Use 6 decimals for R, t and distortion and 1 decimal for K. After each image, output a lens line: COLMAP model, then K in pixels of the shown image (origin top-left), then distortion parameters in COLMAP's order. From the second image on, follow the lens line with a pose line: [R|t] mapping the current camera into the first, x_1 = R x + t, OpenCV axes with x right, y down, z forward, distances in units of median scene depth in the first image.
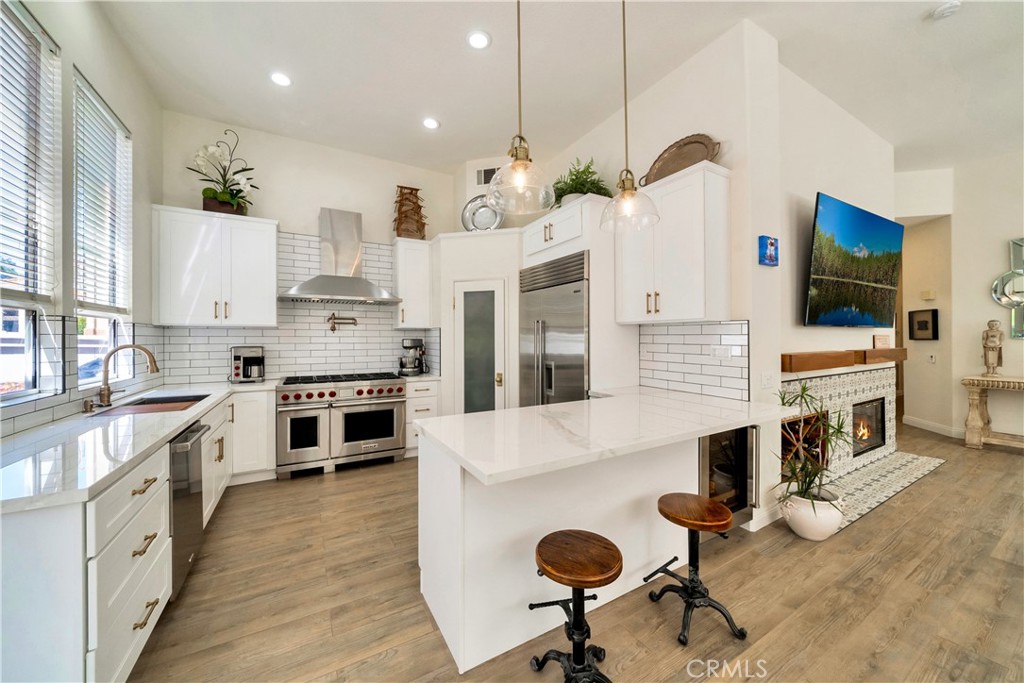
lens RADIAL K [[364.3, 0, 511.9], [0, 364.3, 340.3], [0, 0, 1]] dist [-0.001411, -0.000215]
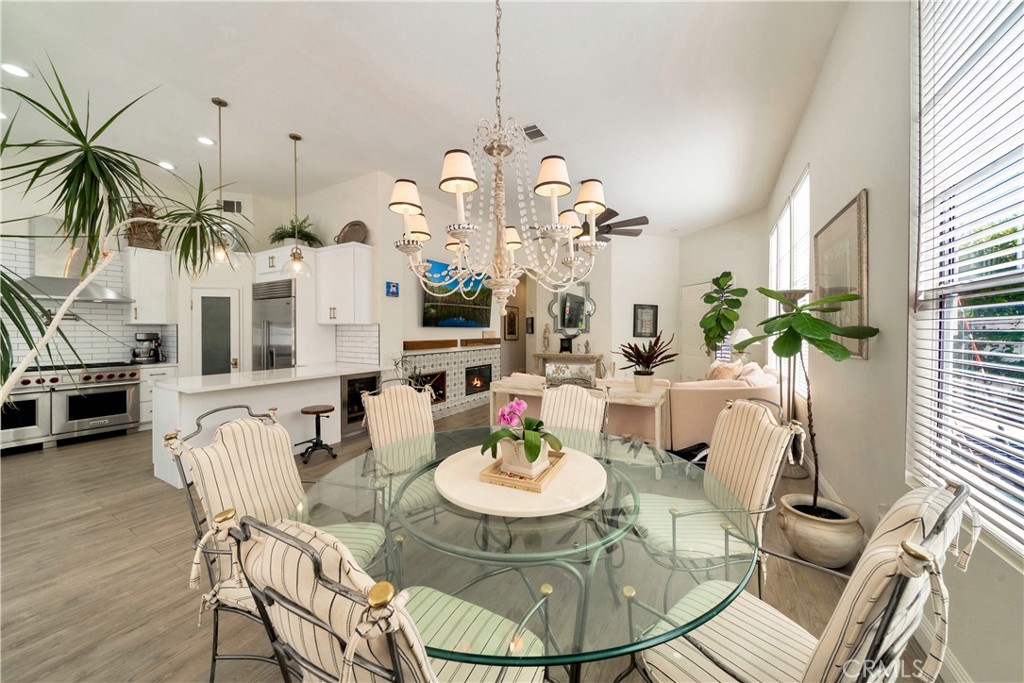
lens RADIAL K [[358.5, 0, 511.3], [0, 358.5, 333.9], [0, 0, 1]] dist [-0.003517, 0.000003]
pose [[0.862028, -0.001154, 0.506859, 0.195678], [-0.000186, 0.999997, 0.002593, -0.004817], [-0.506860, -0.002330, 0.862025, -0.735798]]
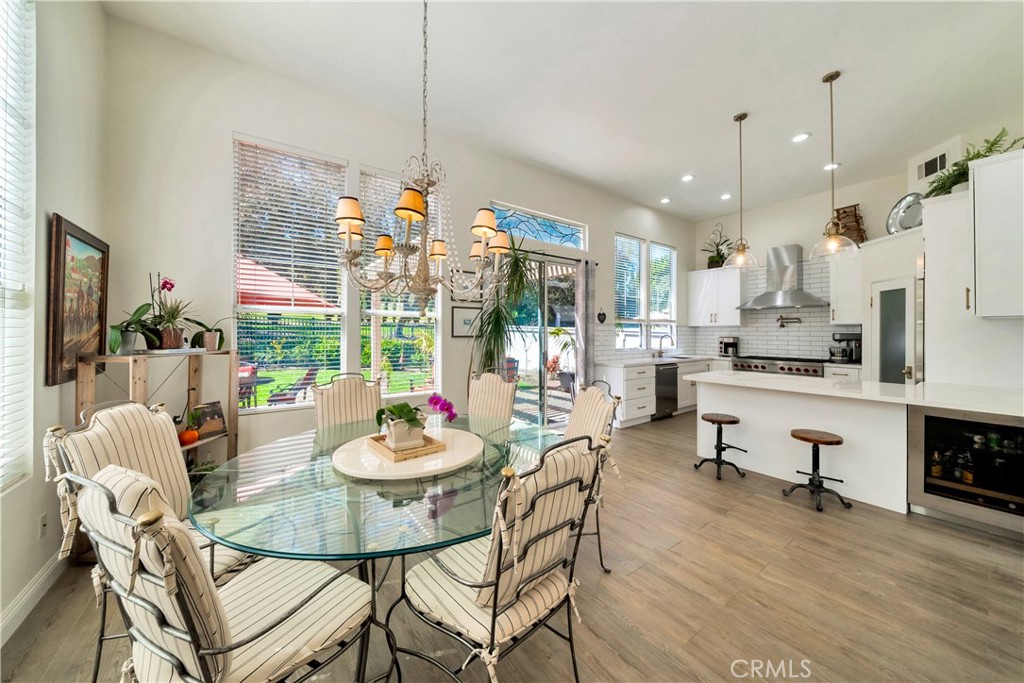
lens RADIAL K [[353.4, 0, 509.2], [0, 353.4, 328.8], [0, 0, 1]] dist [-0.002516, -0.000040]
pose [[0.092194, -0.006792, -0.995718, 0.955038], [-0.005081, 0.999961, -0.007292, -0.005016], [0.995728, 0.005731, 0.092155, -0.264199]]
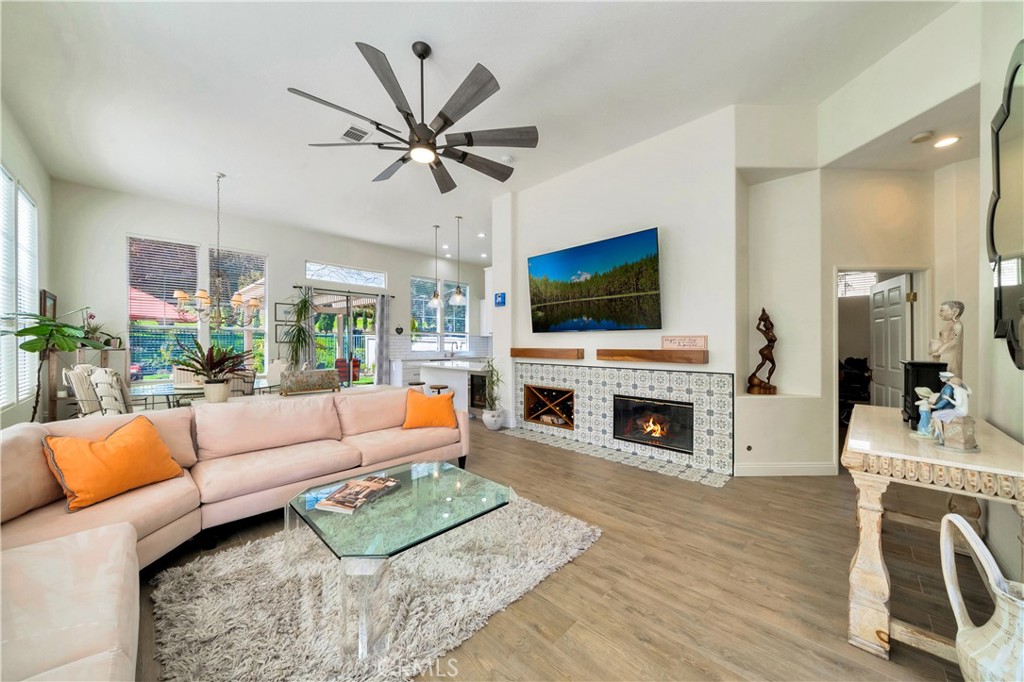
lens RADIAL K [[357.1, 0, 512.0], [0, 357.1, 341.0], [0, 0, 1]] dist [-0.003427, -0.000040]
pose [[0.268925, 0.000164, -0.963161, 1.998192], [-0.004341, 0.999990, -0.001042, 0.002698], [0.963151, 0.004461, 0.268923, 0.358131]]
